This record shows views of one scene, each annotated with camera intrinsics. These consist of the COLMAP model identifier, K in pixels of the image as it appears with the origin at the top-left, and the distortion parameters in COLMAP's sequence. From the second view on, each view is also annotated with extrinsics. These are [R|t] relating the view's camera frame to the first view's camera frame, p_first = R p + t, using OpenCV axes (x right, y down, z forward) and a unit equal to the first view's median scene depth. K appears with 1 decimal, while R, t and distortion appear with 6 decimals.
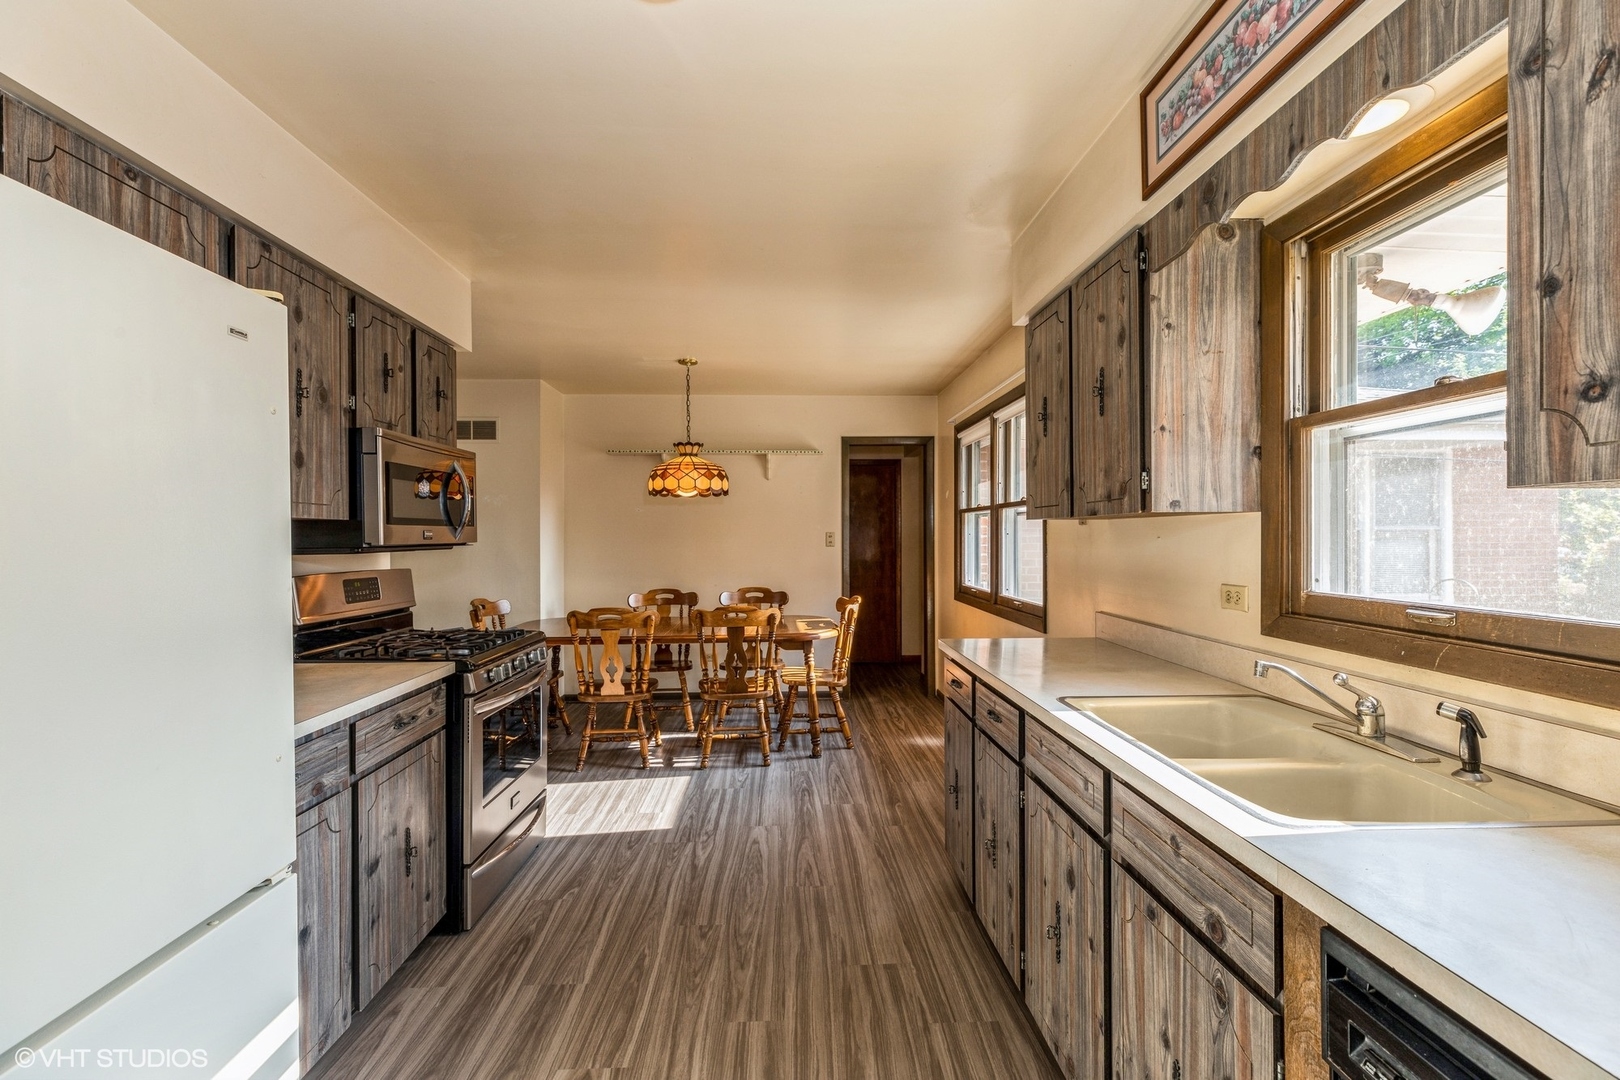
lens RADIAL K [[729.1, 0, 810.9], [0, 729.1, 527.1], [0, 0, 1]] dist [-0.000411, 0.000431]
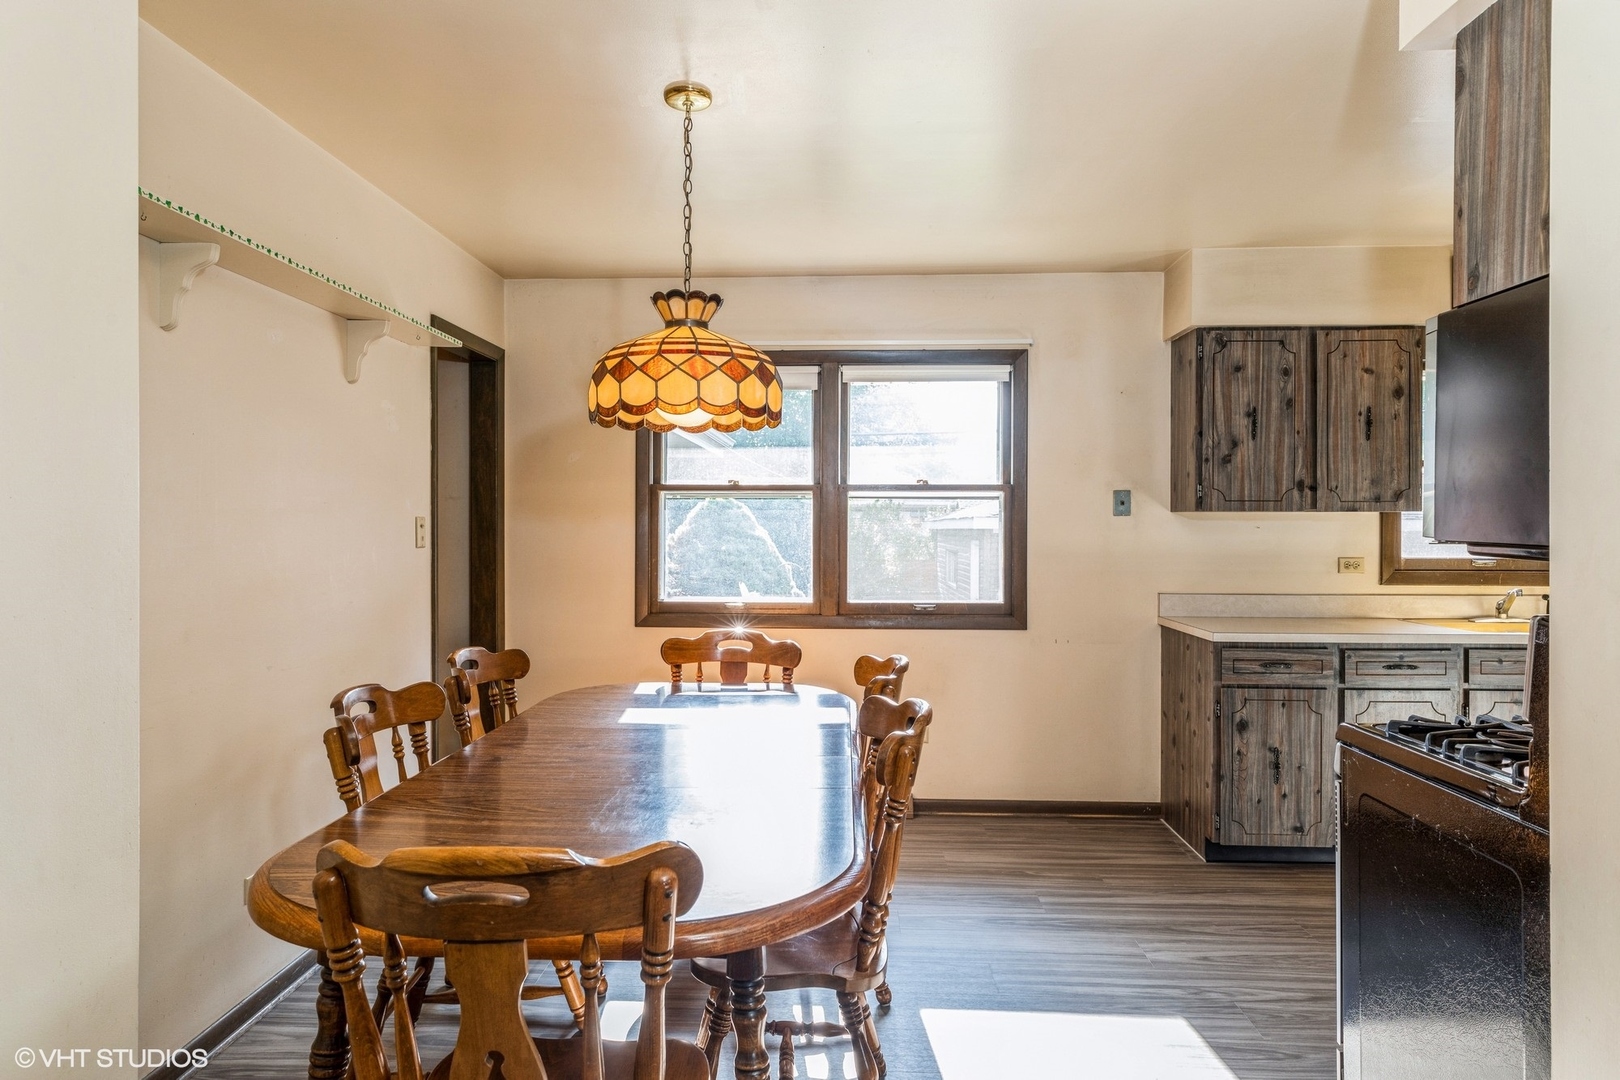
lens RADIAL K [[955.7, 0, 810.0], [0, 955.7, 540.0], [0, 0, 1]] dist [0.000525, 0.000251]
pose [[0.091021, -0.009061, 0.995808, -0.707734], [-0.010024, 0.999900, 0.010015, 0.014765], [-0.995799, -0.010894, 0.090921, 0.893304]]
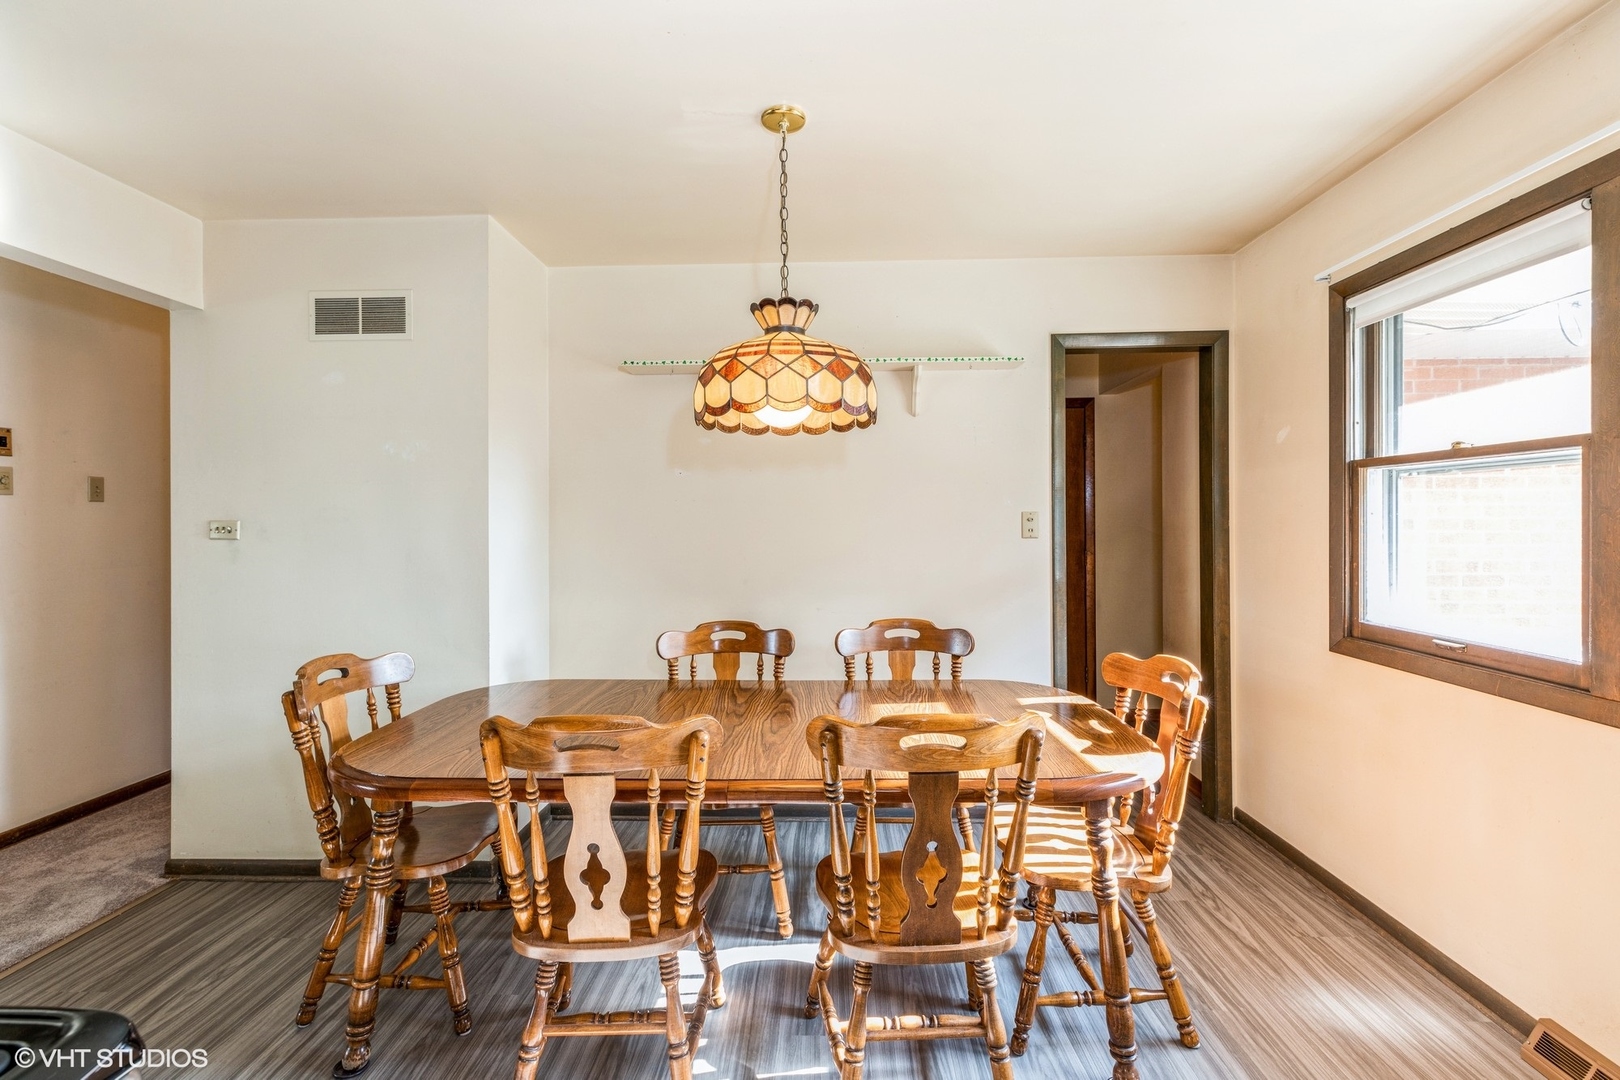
lens RADIAL K [[729.1, 0, 810.9], [0, 729.1, 527.1], [0, 0, 1]] dist [-0.000411, 0.000431]
pose [[0.997609, 0.000995, -0.069104, -0.124735], [0.000127, 0.999868, 0.016222, 0.011027], [0.069111, -0.016192, 0.997478, 0.576800]]
